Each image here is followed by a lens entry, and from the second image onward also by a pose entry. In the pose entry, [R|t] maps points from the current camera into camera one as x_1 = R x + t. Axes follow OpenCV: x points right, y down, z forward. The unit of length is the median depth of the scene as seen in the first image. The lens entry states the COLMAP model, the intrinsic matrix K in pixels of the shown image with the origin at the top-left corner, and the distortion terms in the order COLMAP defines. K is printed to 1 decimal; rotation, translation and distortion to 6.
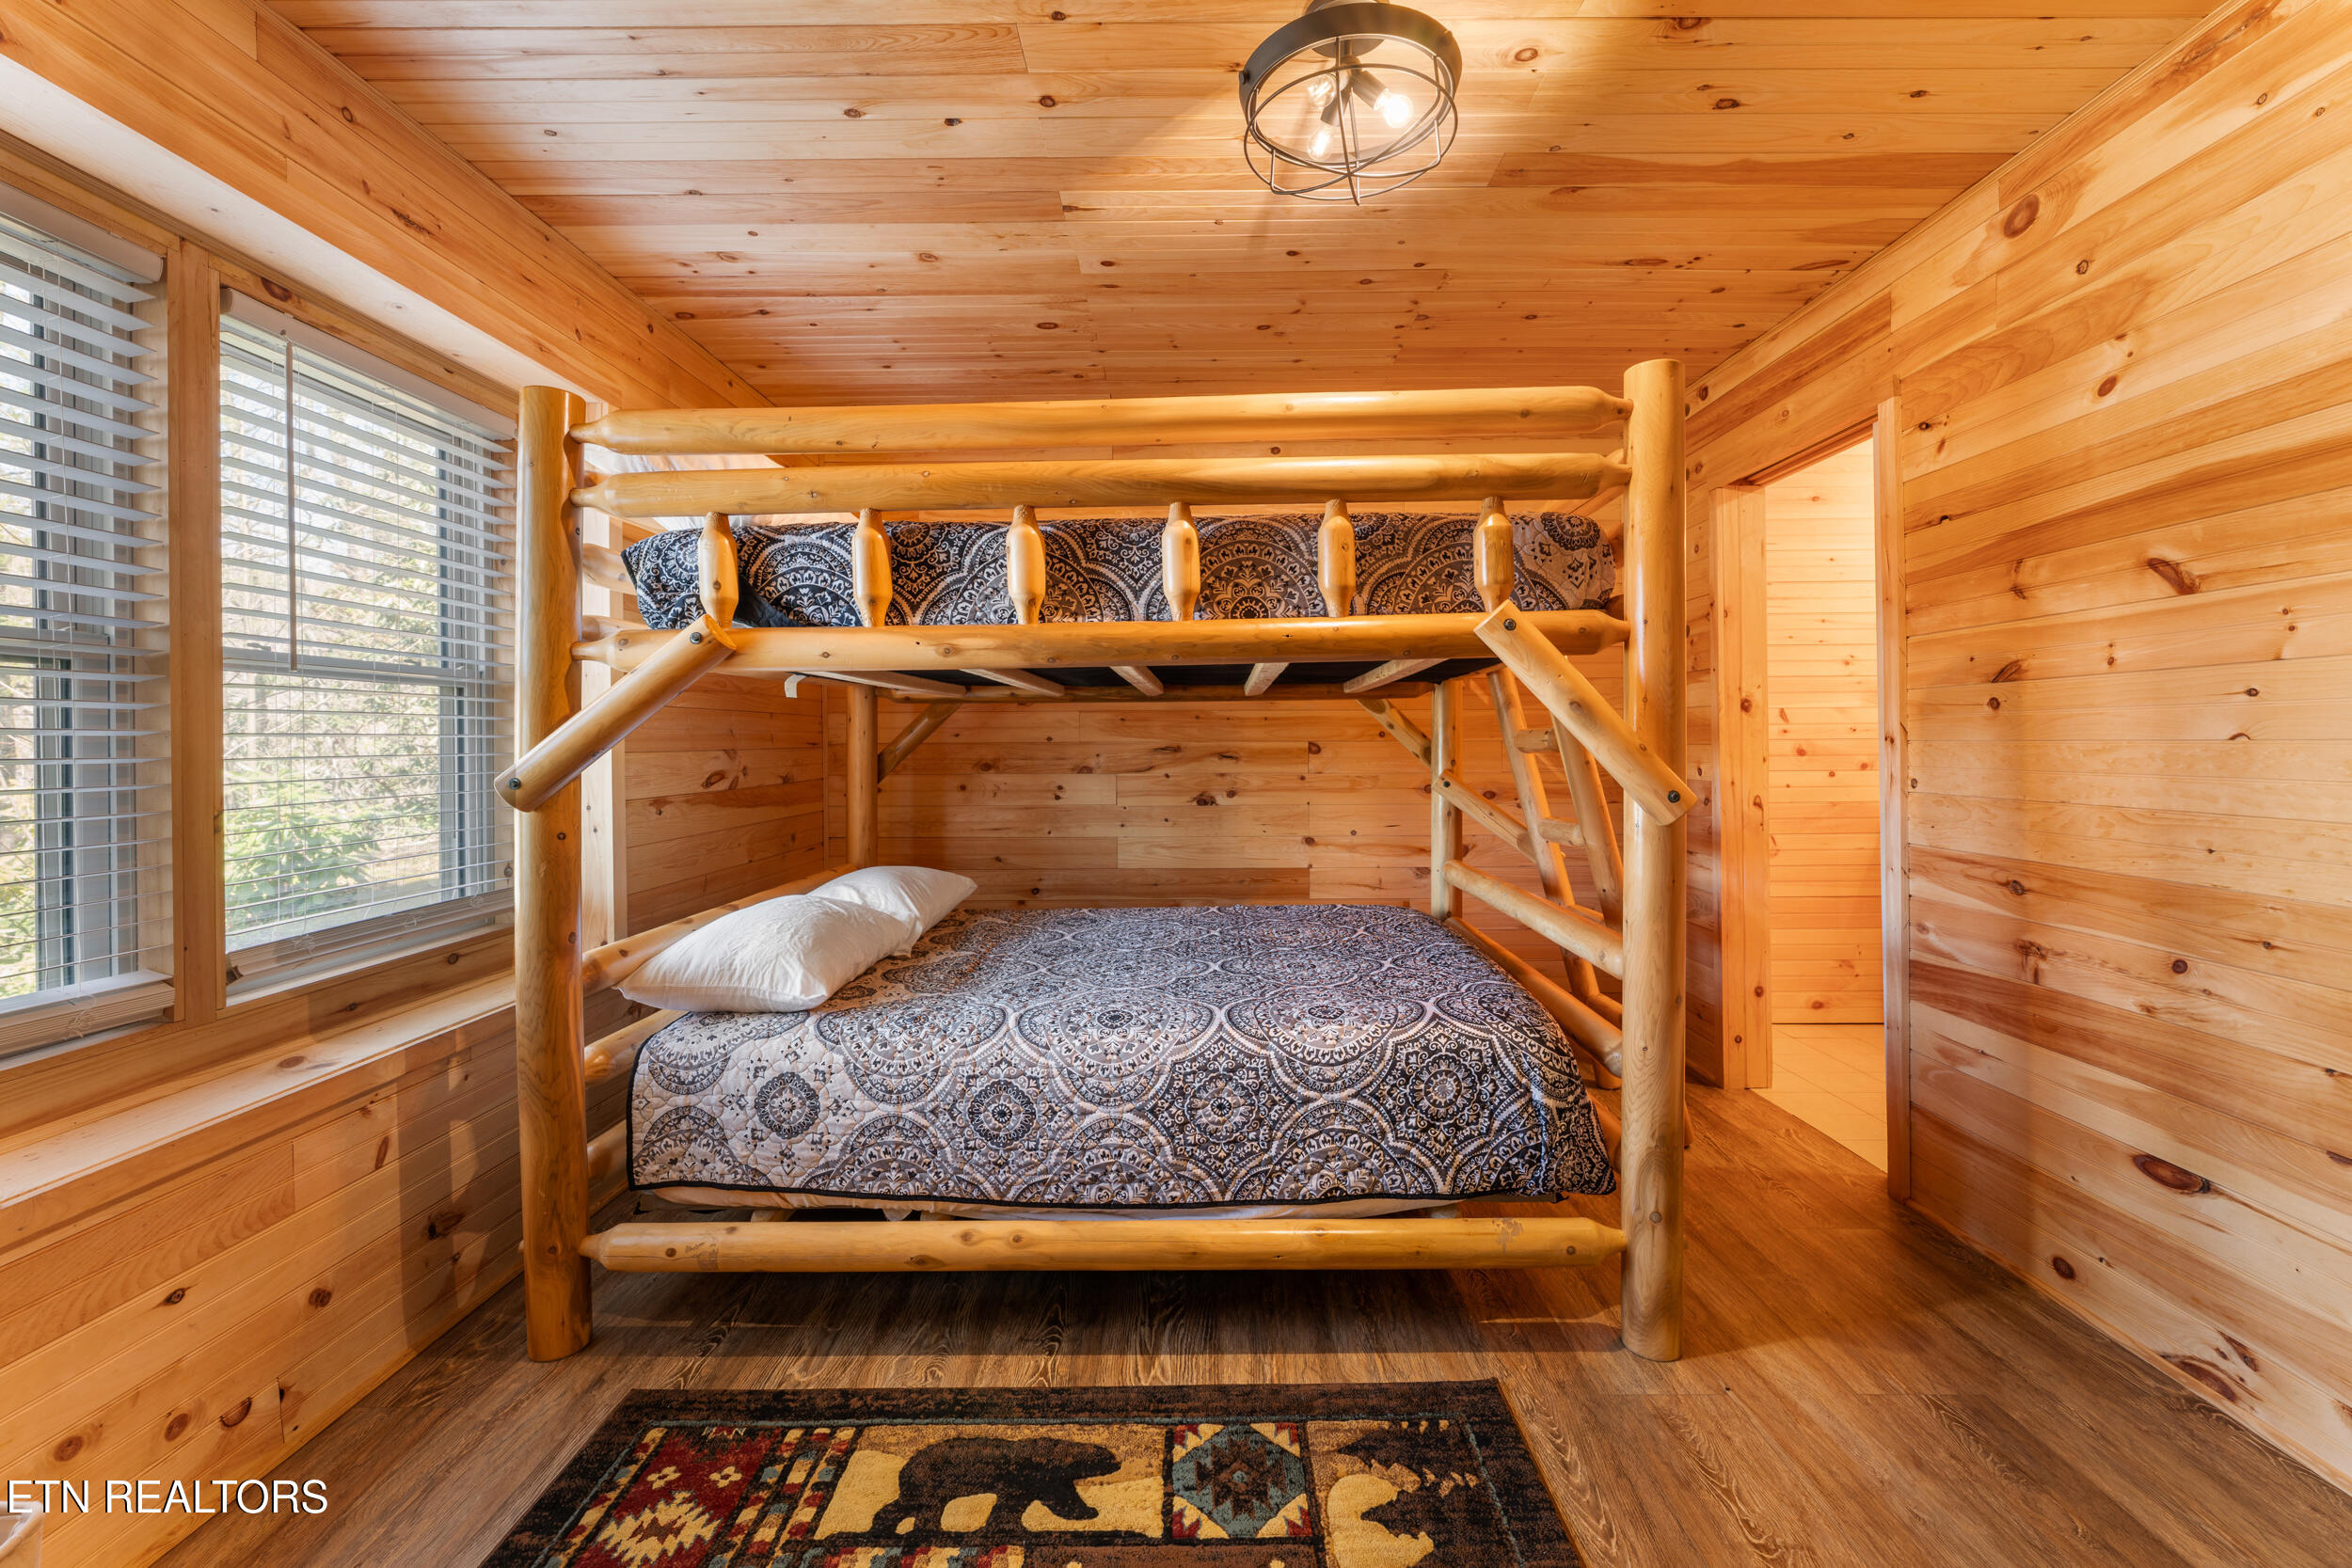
lens RADIAL K [[967.8, 0, 1178.2], [0, 967.8, 749.8], [0, 0, 1]] dist [0.001571, -0.000777]
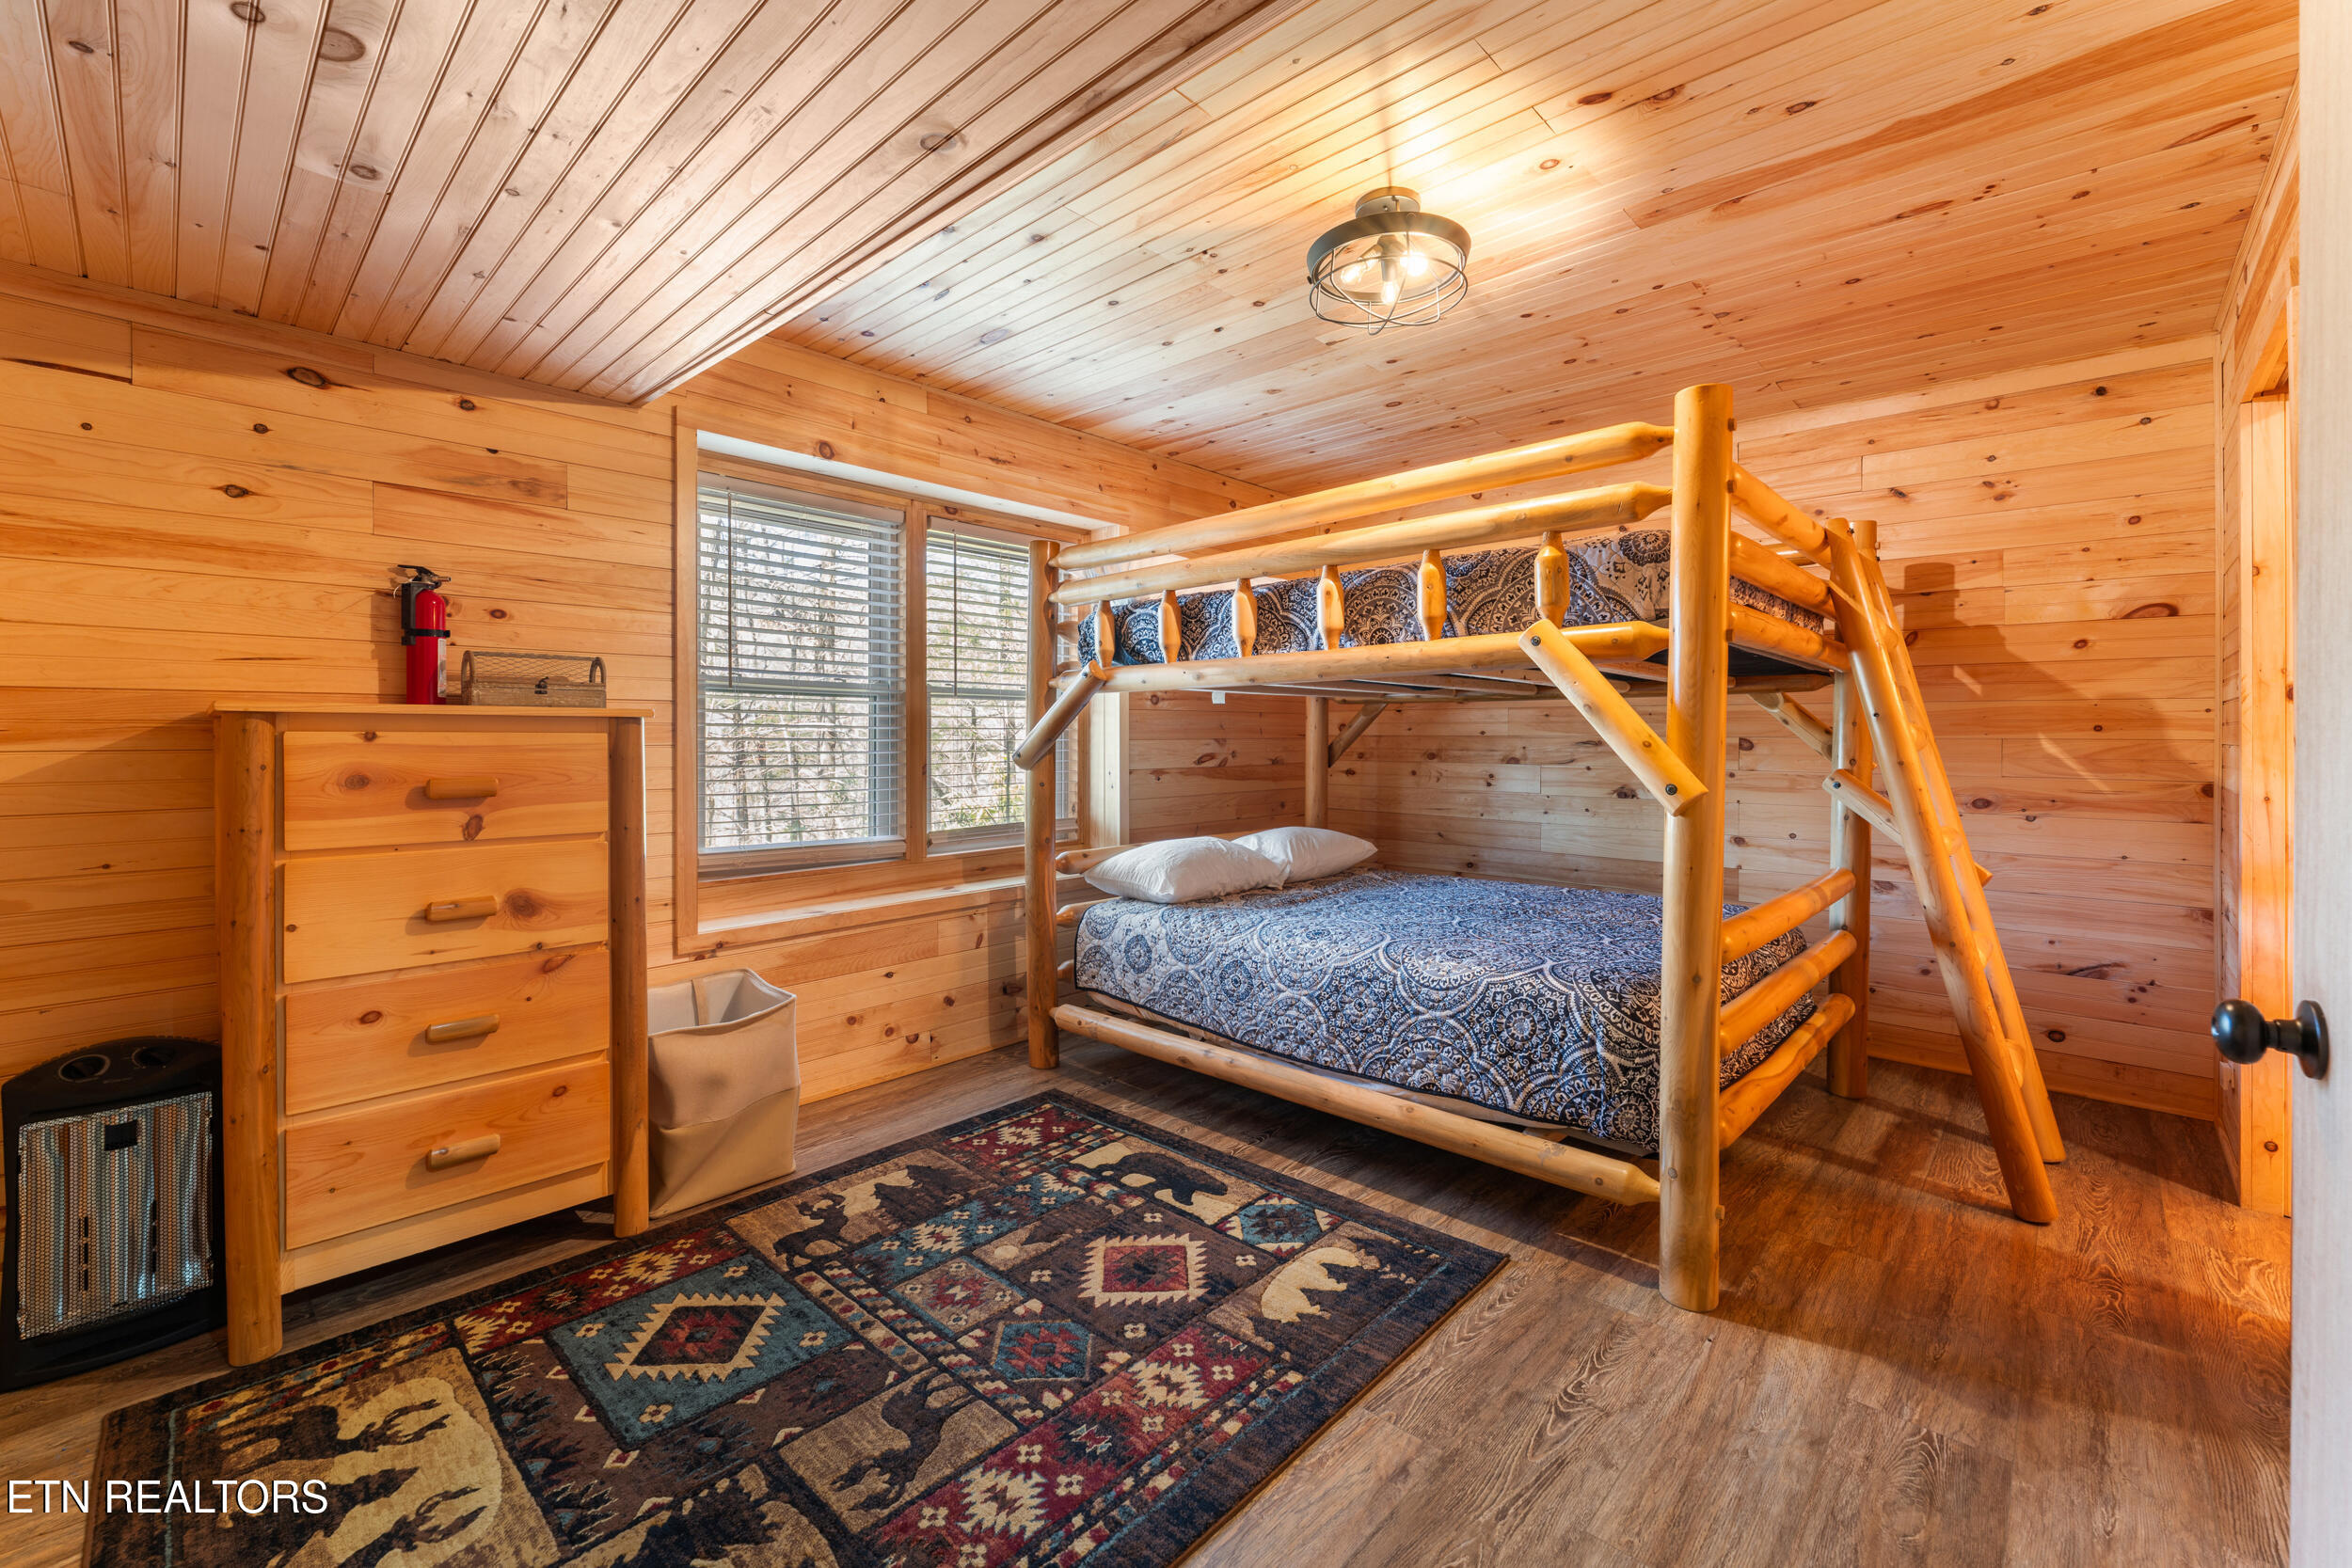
lens RADIAL K [[967.8, 0, 1178.2], [0, 967.8, 749.8], [0, 0, 1]] dist [0.001571, -0.000777]
pose [[0.739797, 0.018571, -0.672574, 0.766944], [-0.012800, 0.999827, 0.013528, -0.004283], [0.672708, -0.001399, 0.739907, -0.178053]]
